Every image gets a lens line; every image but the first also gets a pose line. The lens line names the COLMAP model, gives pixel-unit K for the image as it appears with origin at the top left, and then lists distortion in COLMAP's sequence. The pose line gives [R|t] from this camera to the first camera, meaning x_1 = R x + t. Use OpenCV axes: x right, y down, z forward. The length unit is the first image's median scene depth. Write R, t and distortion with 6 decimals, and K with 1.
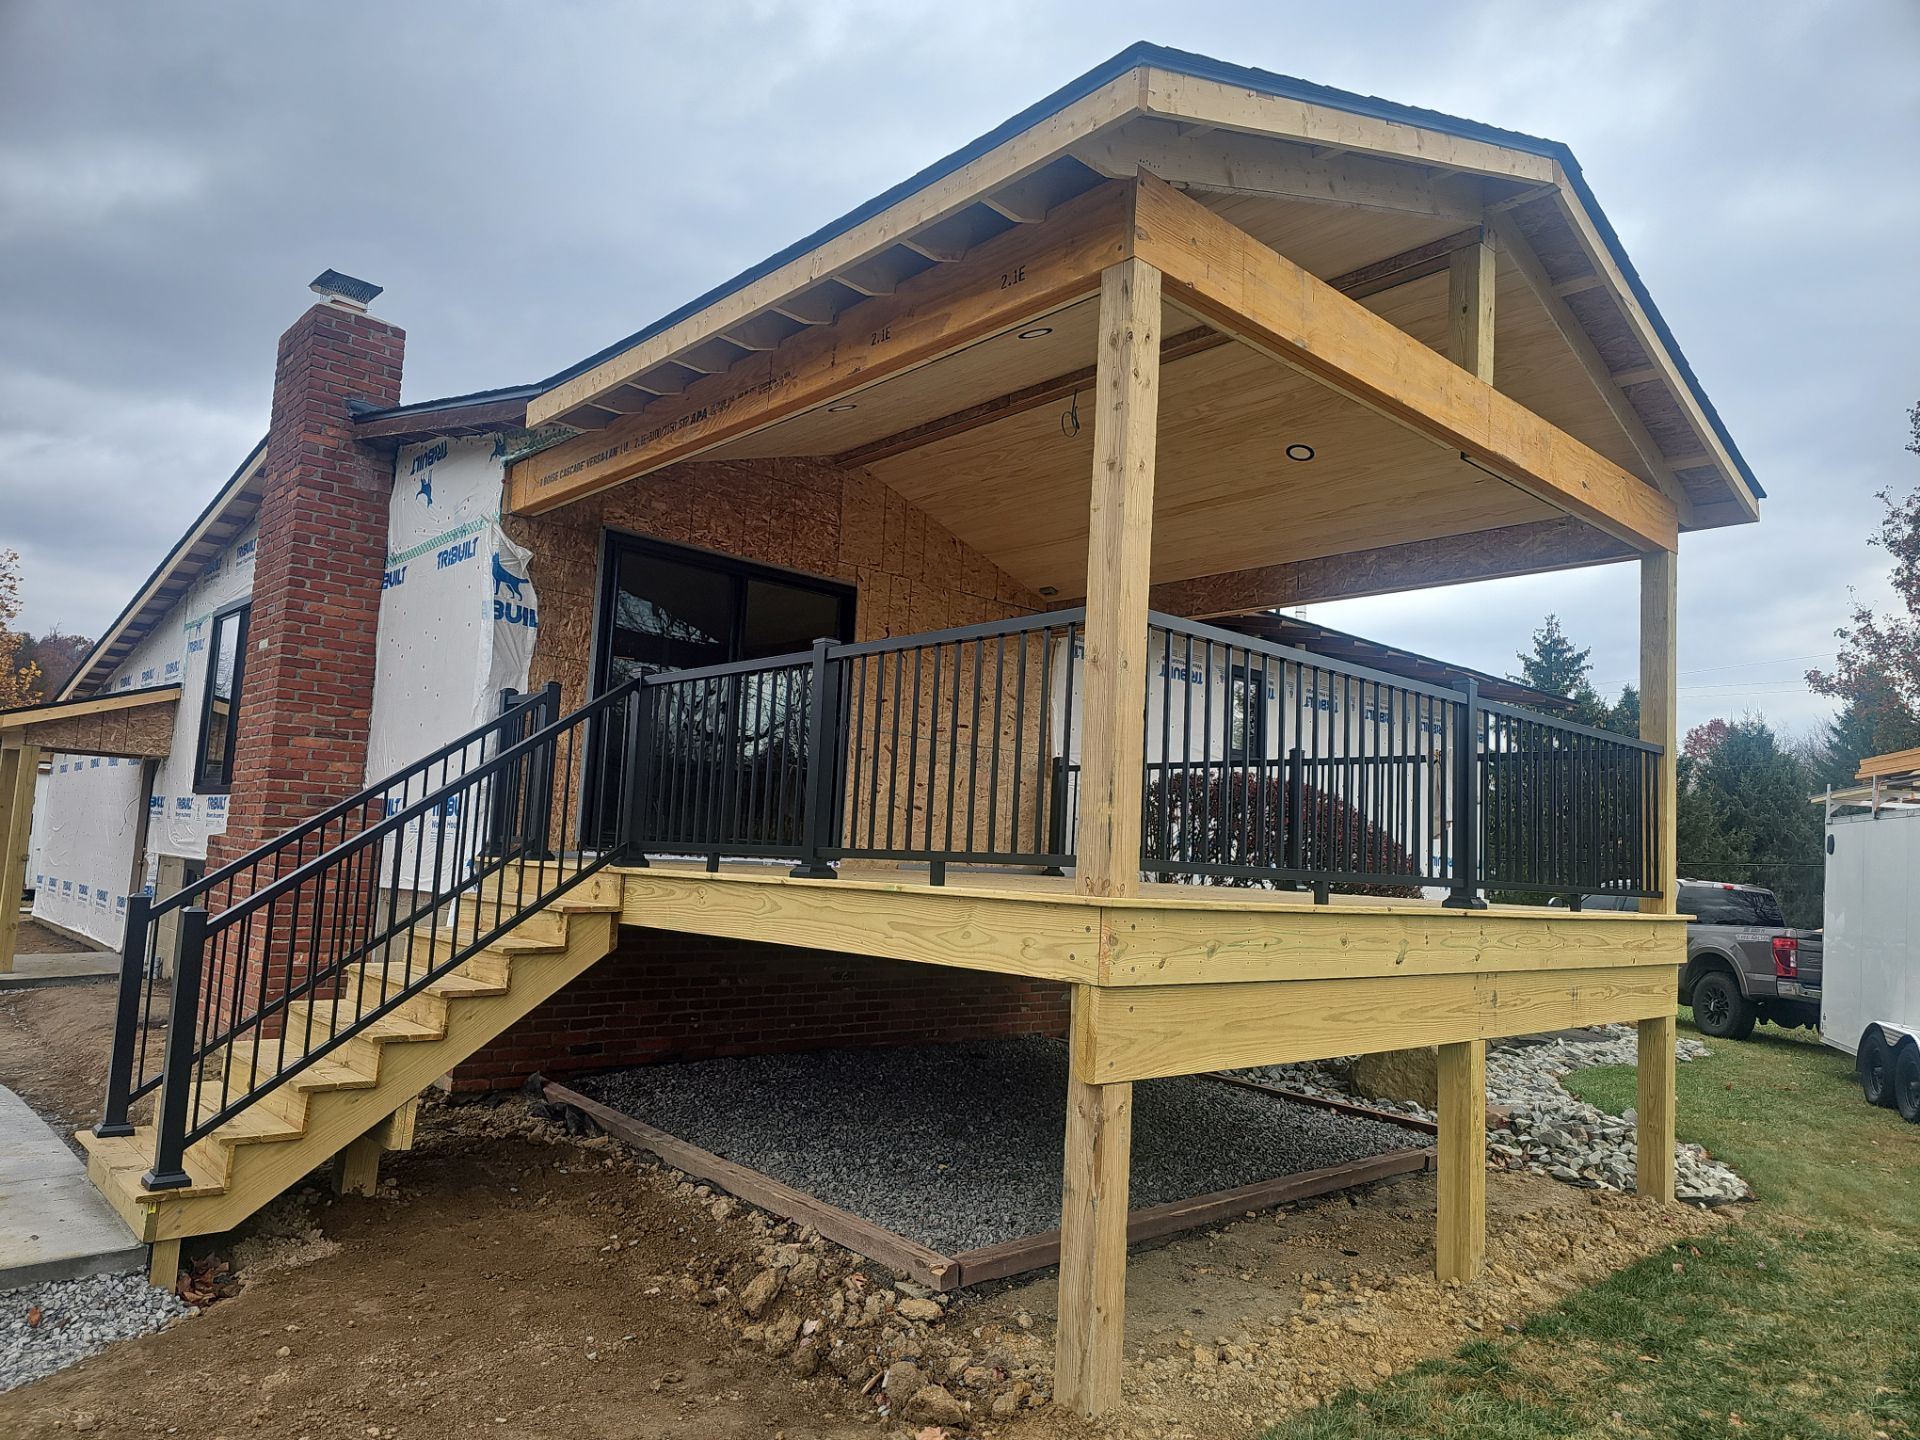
lens RADIAL K [[1284.1, 0, 975.2], [0, 1284.1, 732.3], [0, 0, 1]] dist [0.046617, -0.041018]
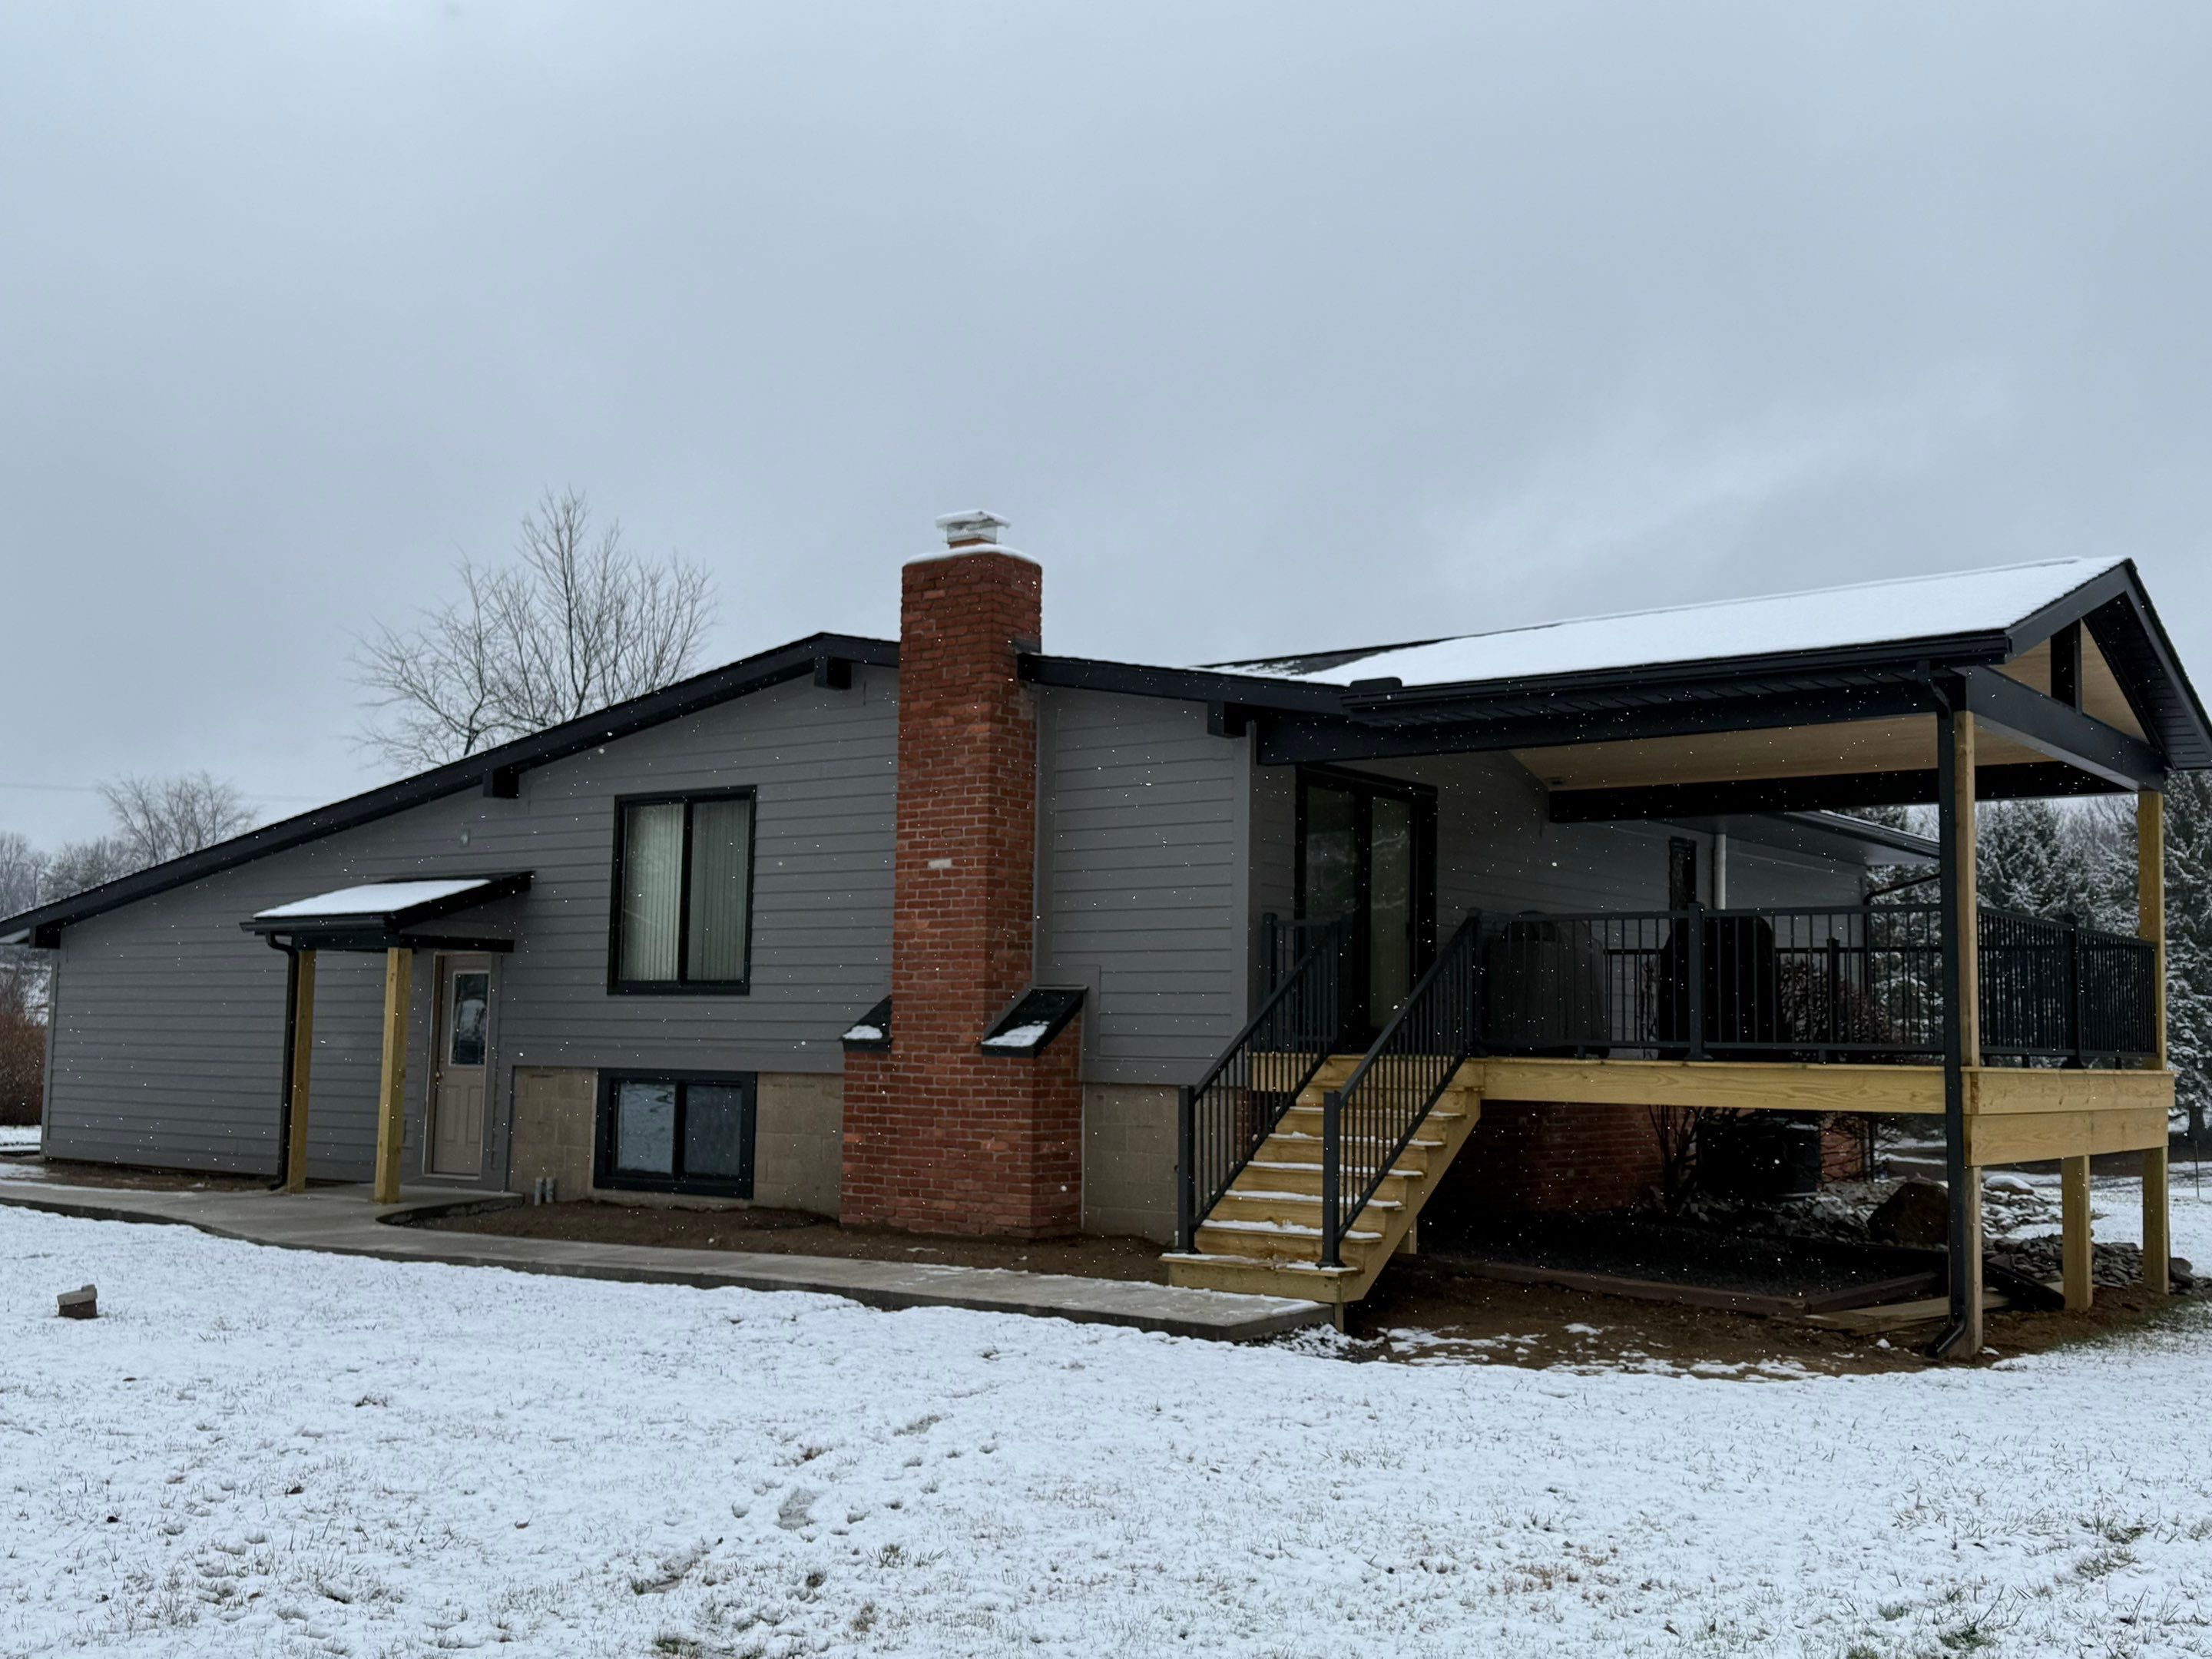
lens RADIAL K [[2253.3, 0, 1108.0], [0, 2253.3, 841.8], [0, 0, 1]] dist [0.069518, 0.000000]
pose [[0.984755, -0.015080, 0.173291, -1.038311], [0.012042, 0.999755, 0.018574, -0.168372], [-0.173529, -0.016204, 0.984695, -1.244239]]
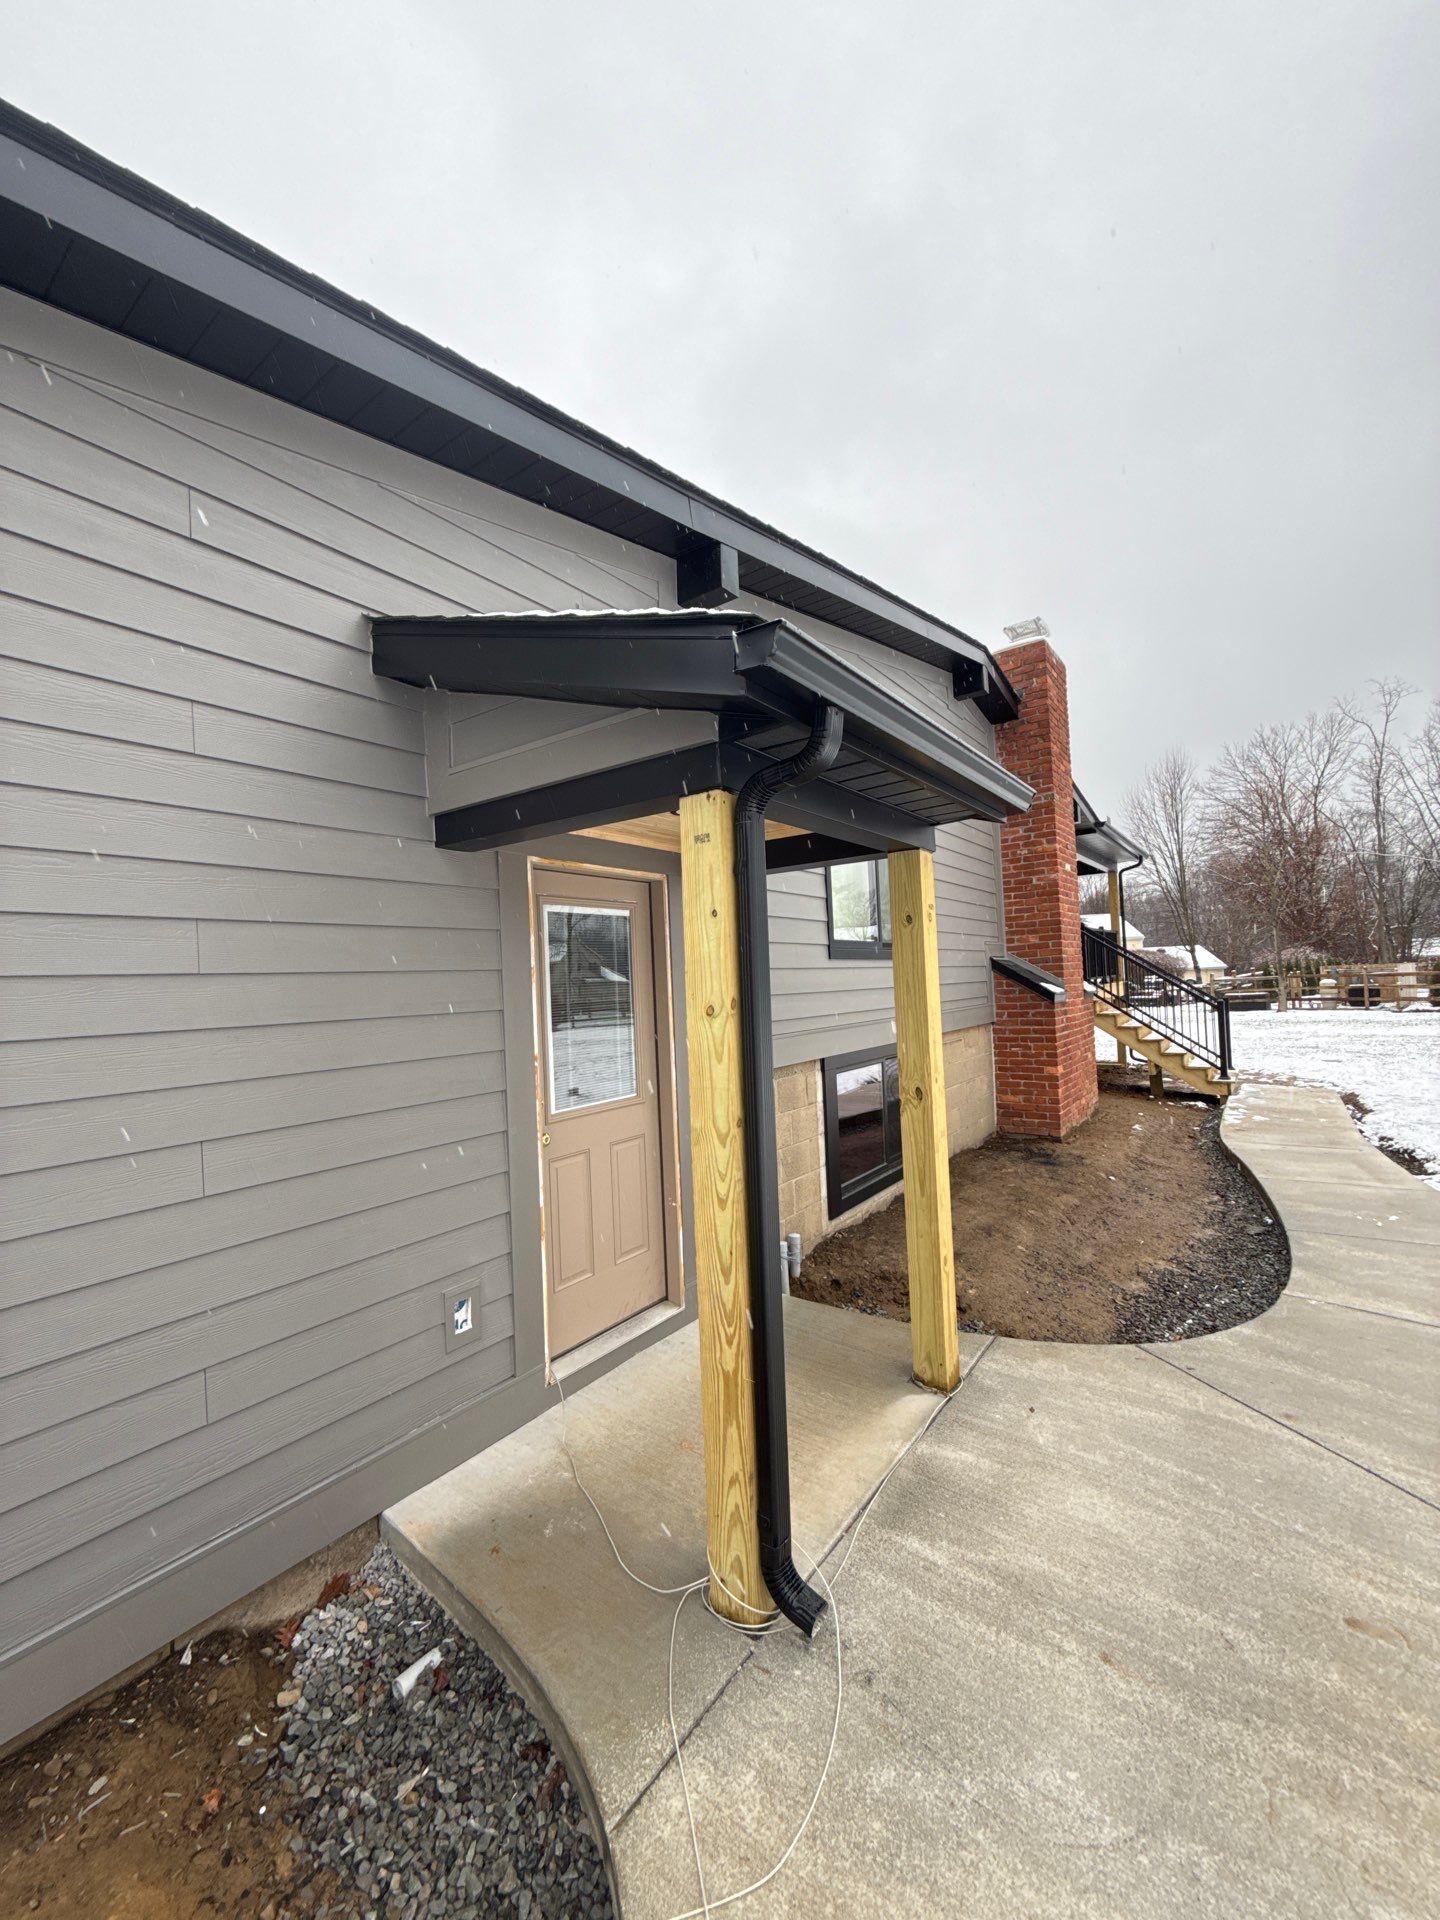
lens RADIAL K [[768.6, 0, 718.0], [0, 768.6, 955.9], [0, 0, 1]] dist [0.001174, -0.000271]
pose [[-0.185662, -0.002208, 0.982611, -1.938967], [-0.070512, 0.997449, -0.011082, 0.108466], [-0.980080, -0.071343, -0.185345, 2.217690]]
